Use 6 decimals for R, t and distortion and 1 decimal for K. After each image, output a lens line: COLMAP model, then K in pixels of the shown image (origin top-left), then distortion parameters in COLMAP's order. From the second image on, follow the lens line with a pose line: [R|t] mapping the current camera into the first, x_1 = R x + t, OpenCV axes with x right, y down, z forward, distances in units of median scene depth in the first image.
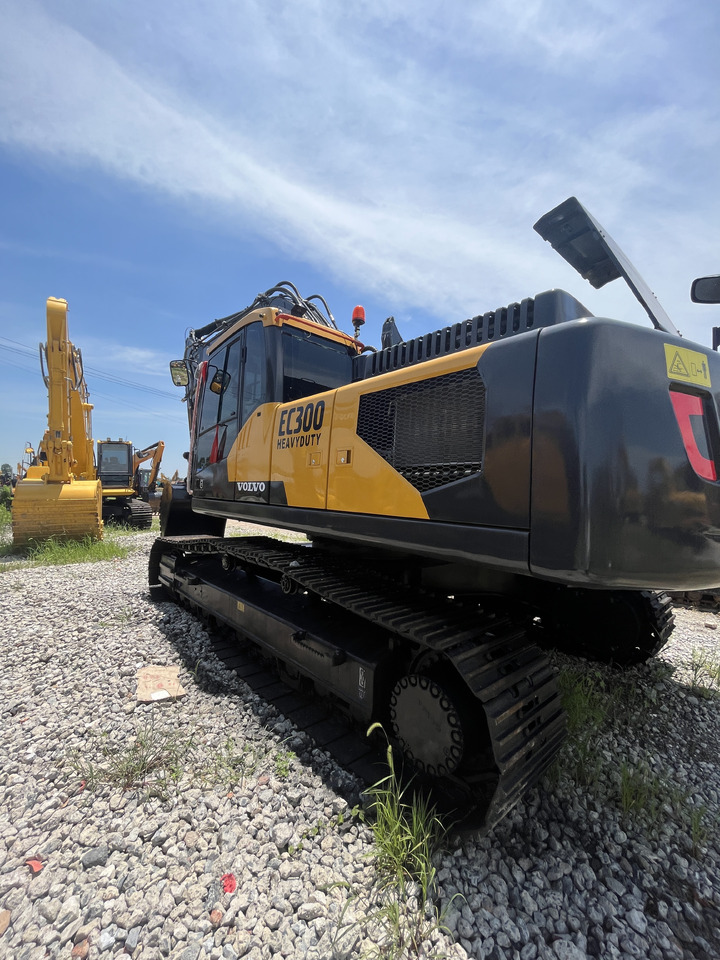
lens RADIAL K [[390.6, 0, 360.0], [0, 390.6, 480.0], [0, 0, 1]] dist [-0.001598, 0.000358]
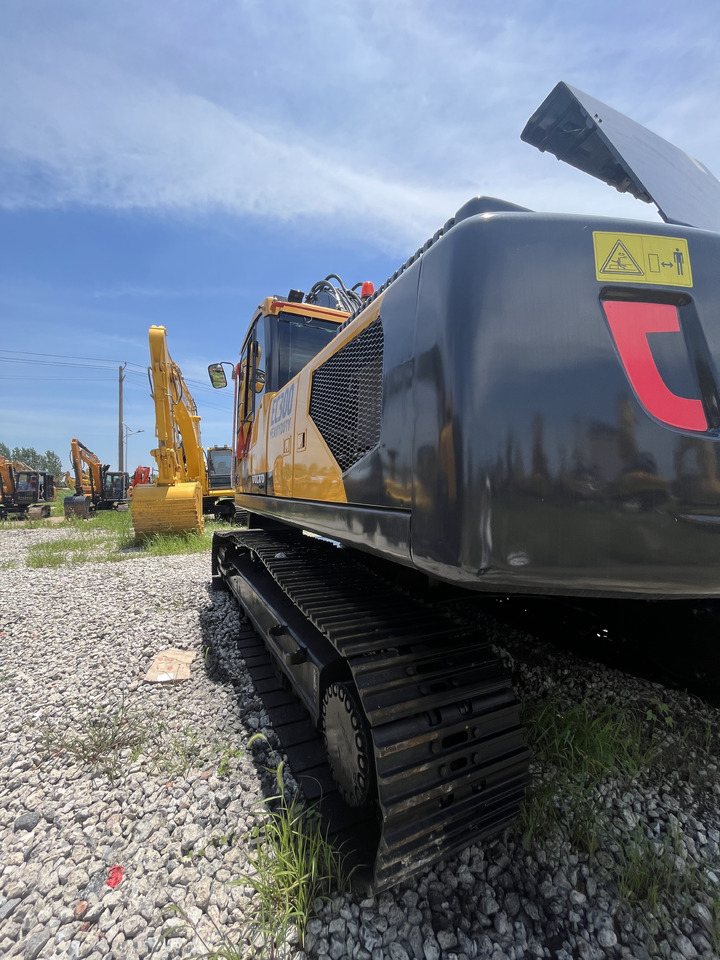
lens RADIAL K [[390.6, 0, 360.0], [0, 390.6, 480.0], [0, 0, 1]] dist [-0.001598, 0.000358]
pose [[0.961987, -0.036171, -0.270690, 0.303877], [0.038273, 0.999264, 0.002489, 0.033656], [0.270401, -0.012755, 0.962663, 0.128812]]
